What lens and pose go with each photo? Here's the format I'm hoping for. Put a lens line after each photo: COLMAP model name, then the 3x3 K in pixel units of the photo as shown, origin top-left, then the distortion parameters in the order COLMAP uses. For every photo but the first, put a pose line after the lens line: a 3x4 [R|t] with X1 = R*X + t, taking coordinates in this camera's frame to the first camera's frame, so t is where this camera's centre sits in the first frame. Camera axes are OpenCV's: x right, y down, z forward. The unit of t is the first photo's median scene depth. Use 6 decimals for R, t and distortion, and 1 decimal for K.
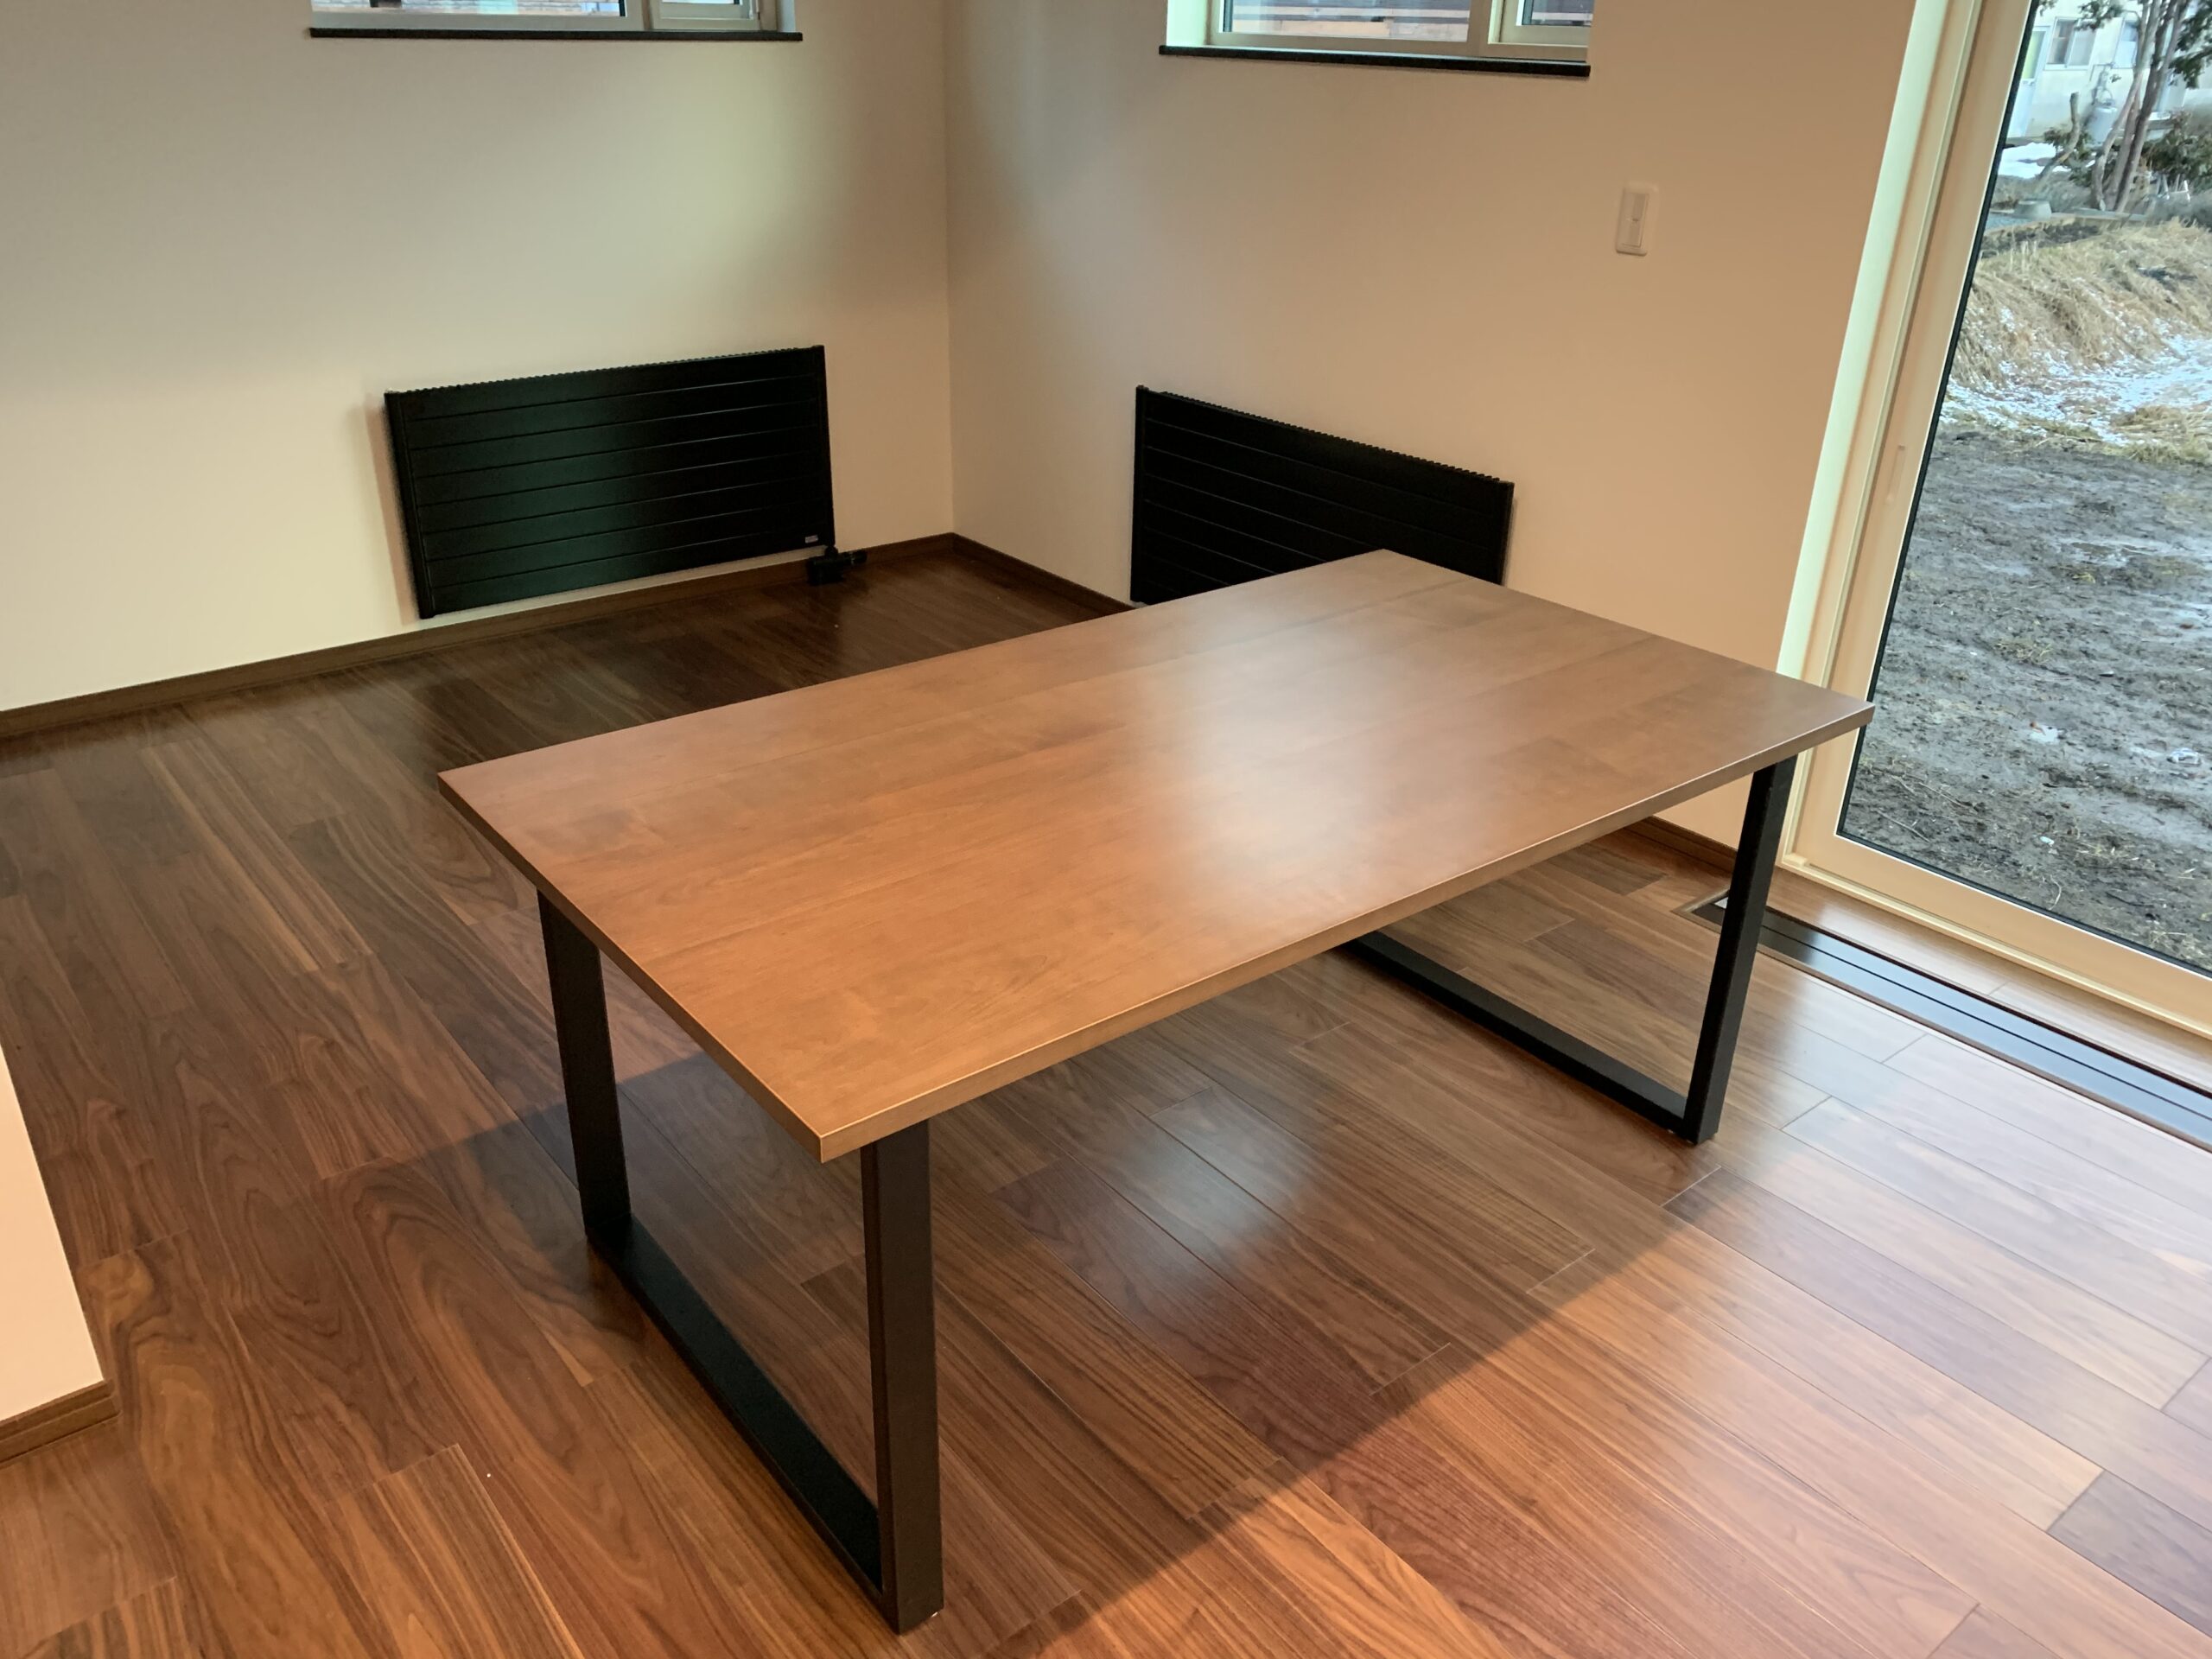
lens RADIAL K [[1691.3, 0, 1106.0], [0, 1691.3, 829.5], [0, 0, 1]] dist [0.000589, -0.013281]
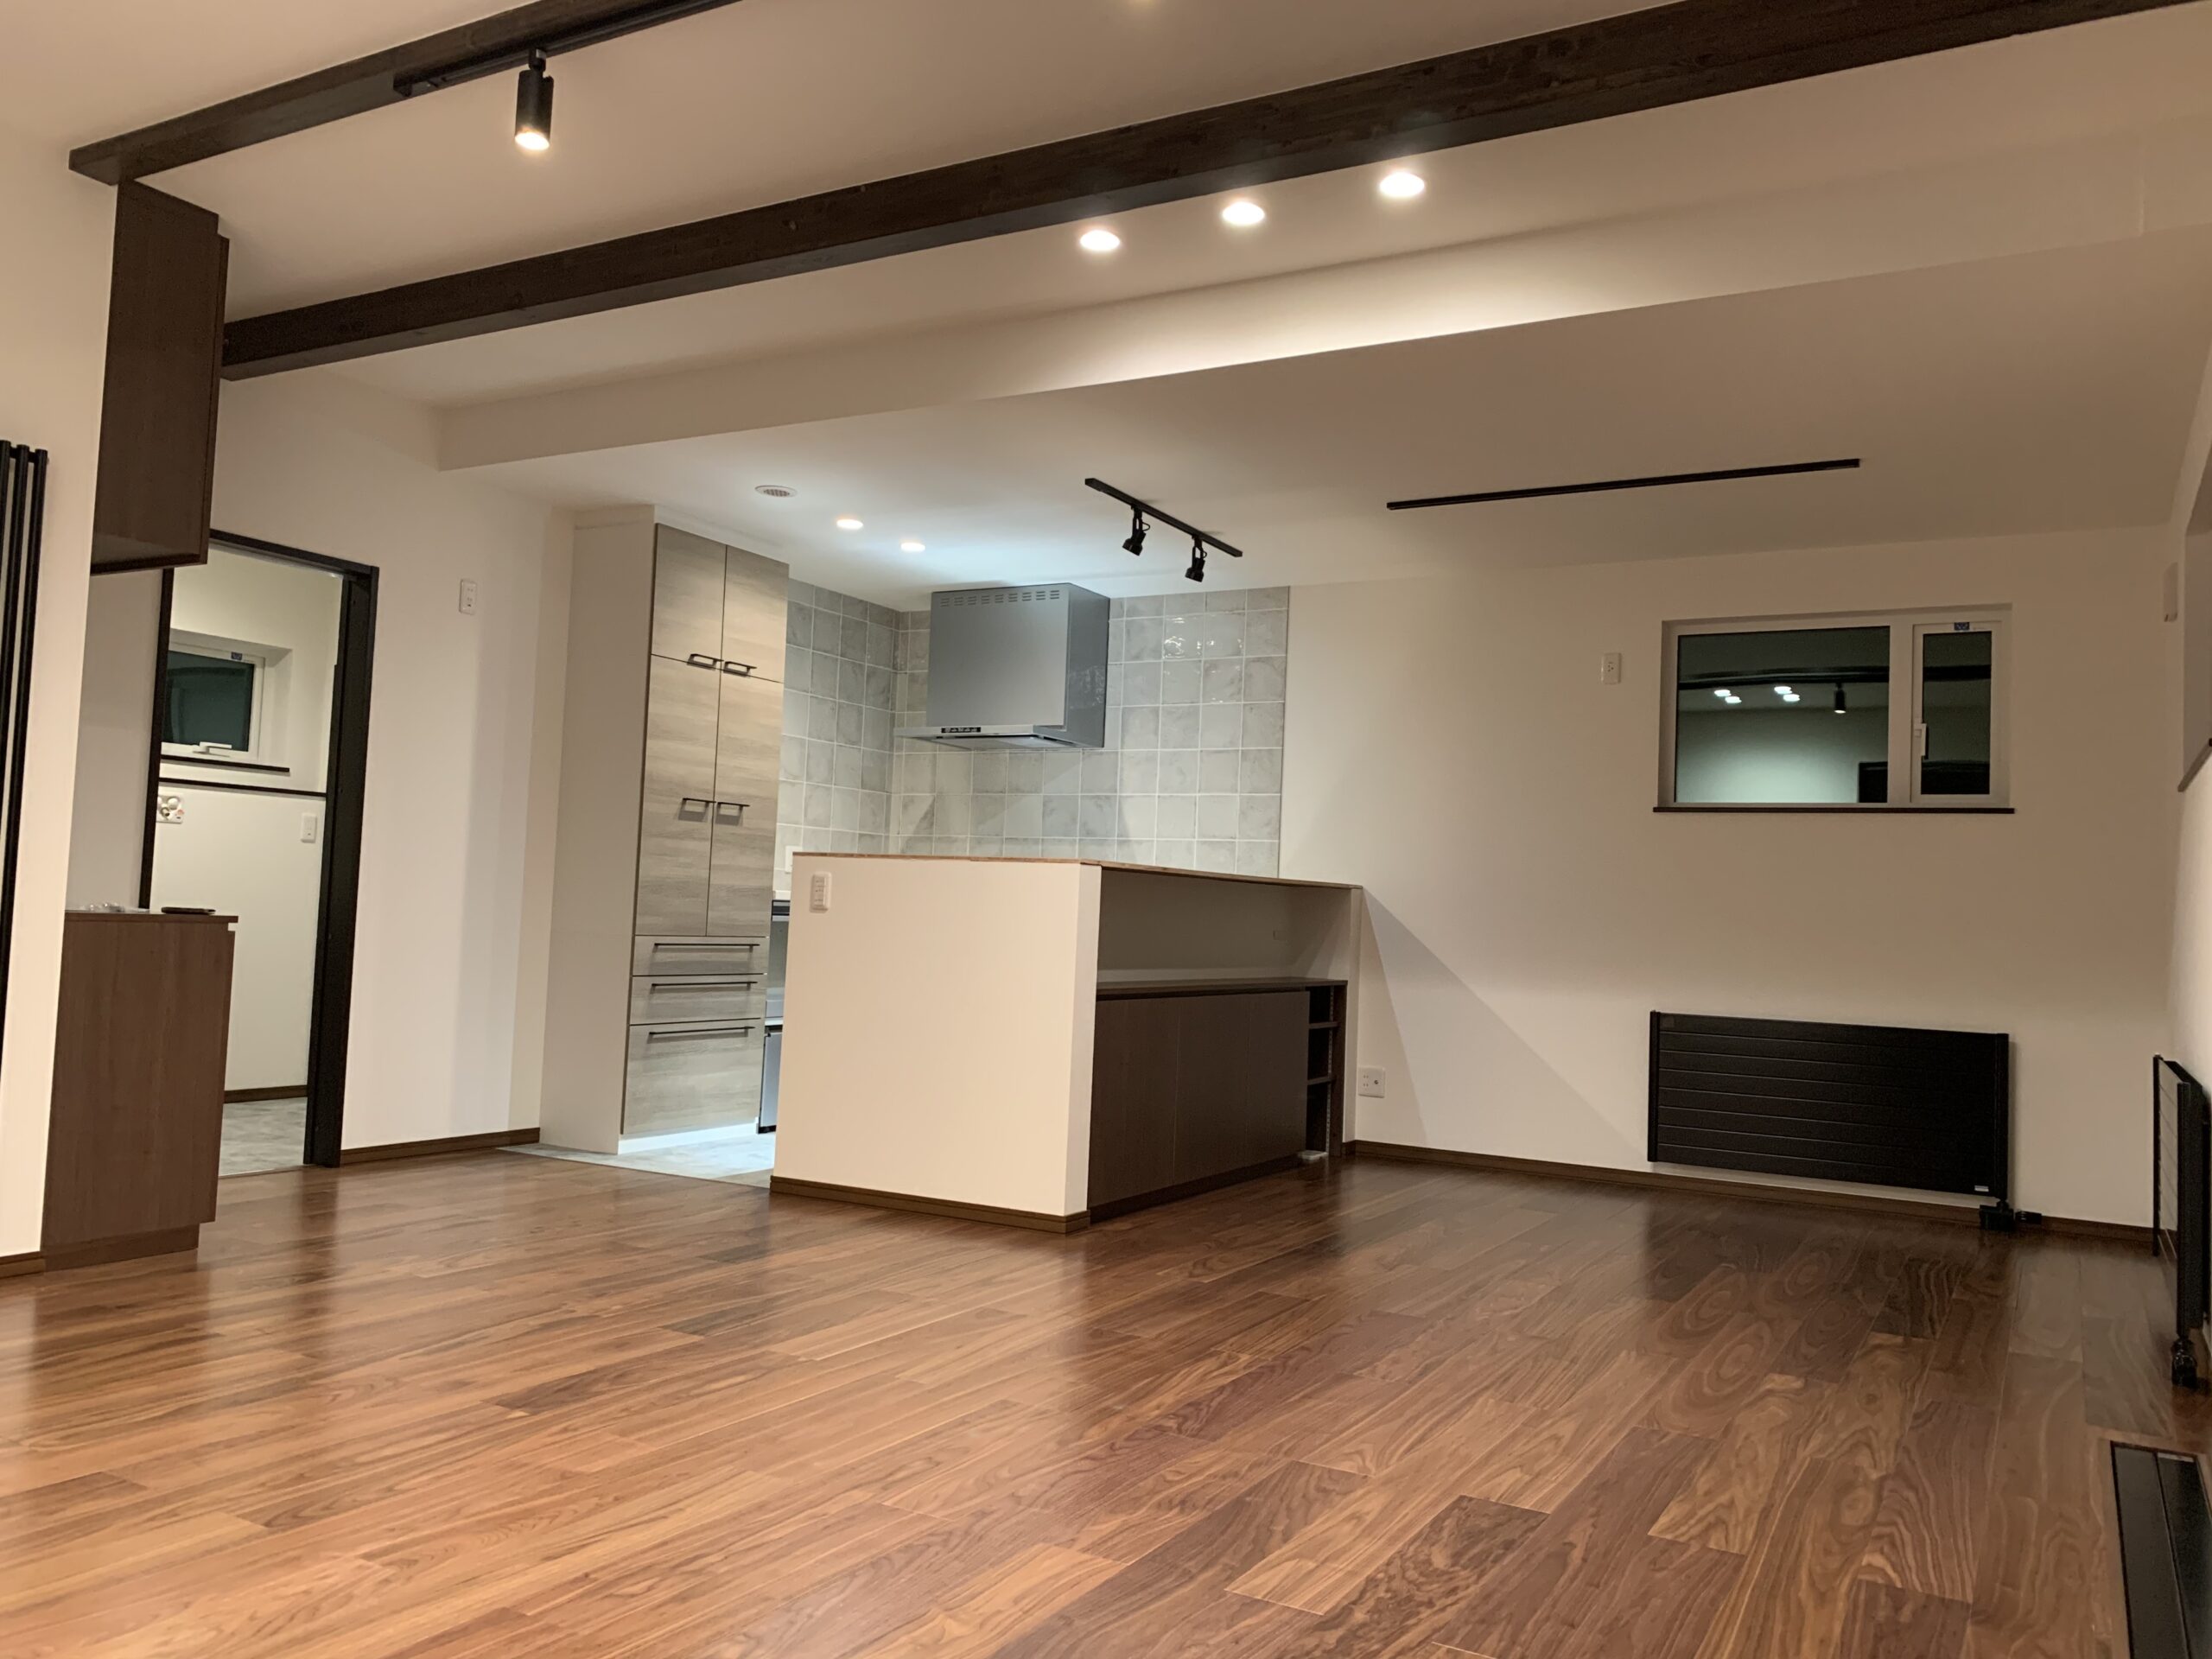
lens RADIAL K [[1691.3, 0, 1106.0], [0, 1691.3, 829.5], [0, 0, 1]] dist [0.000589, -0.013281]
pose [[0.367476, -0.064131, -0.927819, 0.826053], [-0.437336, 0.868524, -0.233245, 0.179343], [0.820792, 0.491480, 0.291115, 0.025358]]
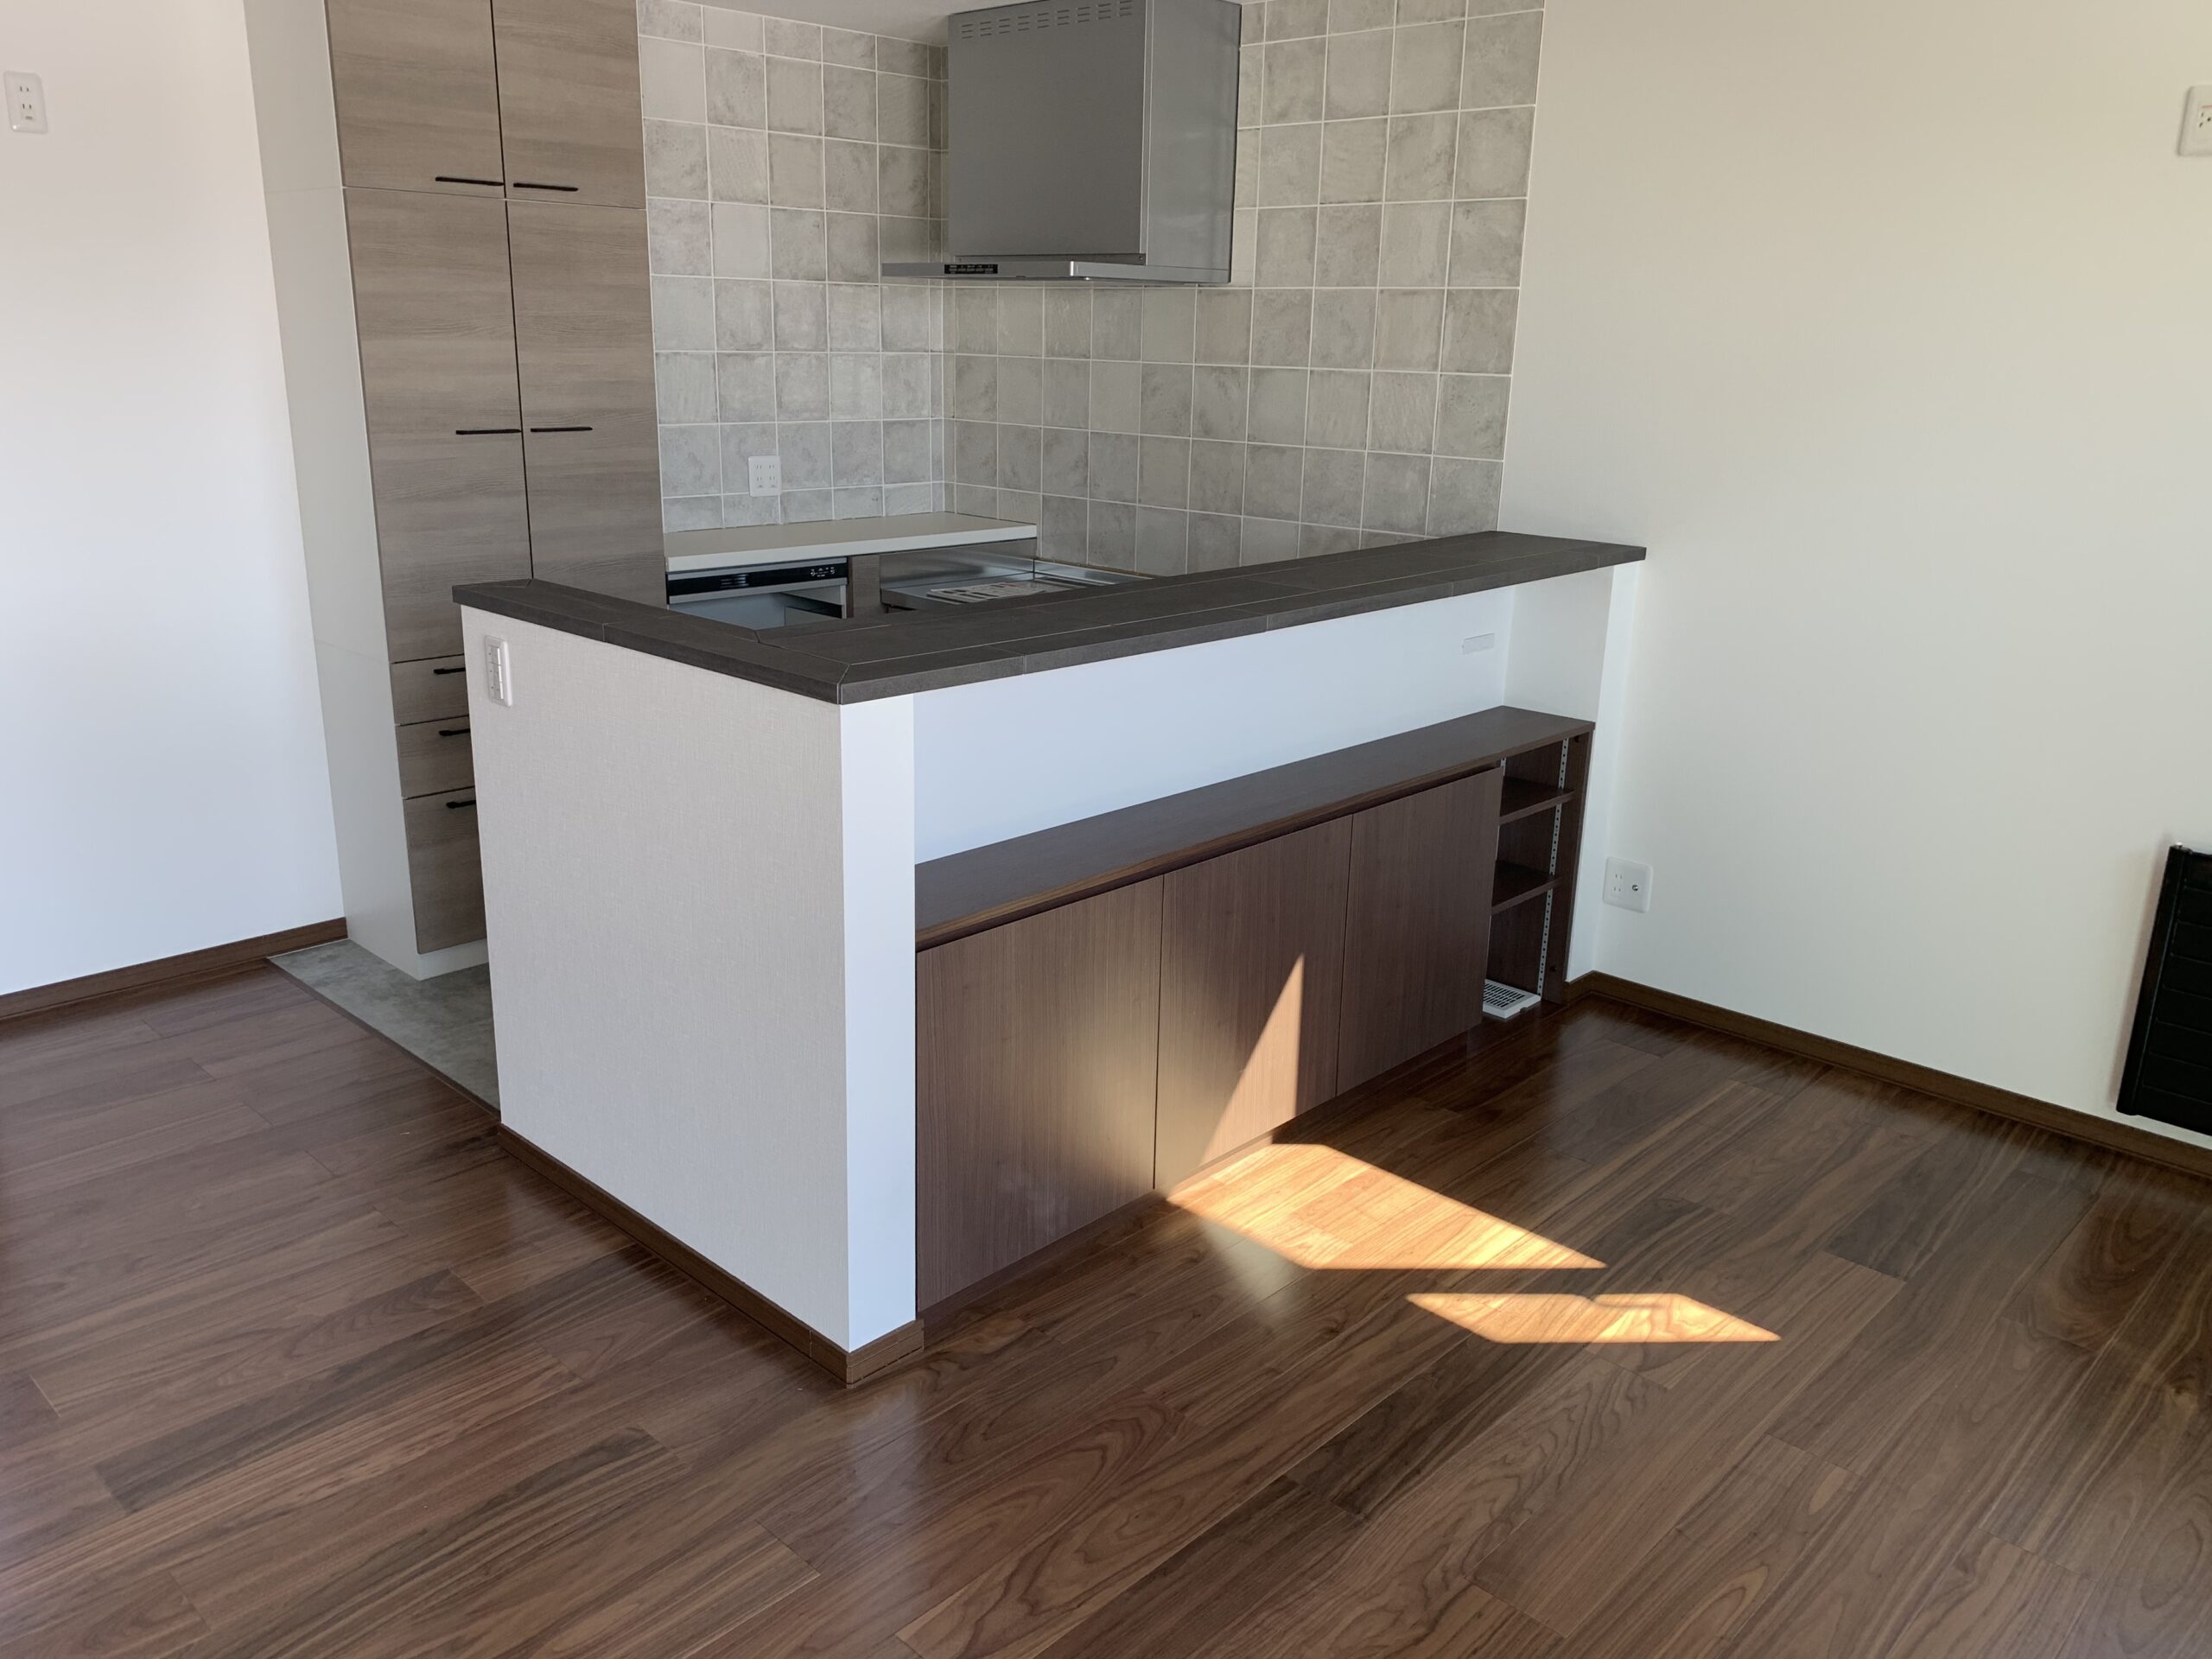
lens RADIAL K [[1691.3, 0, 1106.0], [0, 1691.3, 829.5], [0, 0, 1]] dist [0.000589, -0.013281]
pose [[0.118913, 0.263972, -0.957172, 0.275793], [-0.453893, 0.871841, 0.184050, -0.170671], [0.883086, 0.412568, 0.223488, 0.335333]]
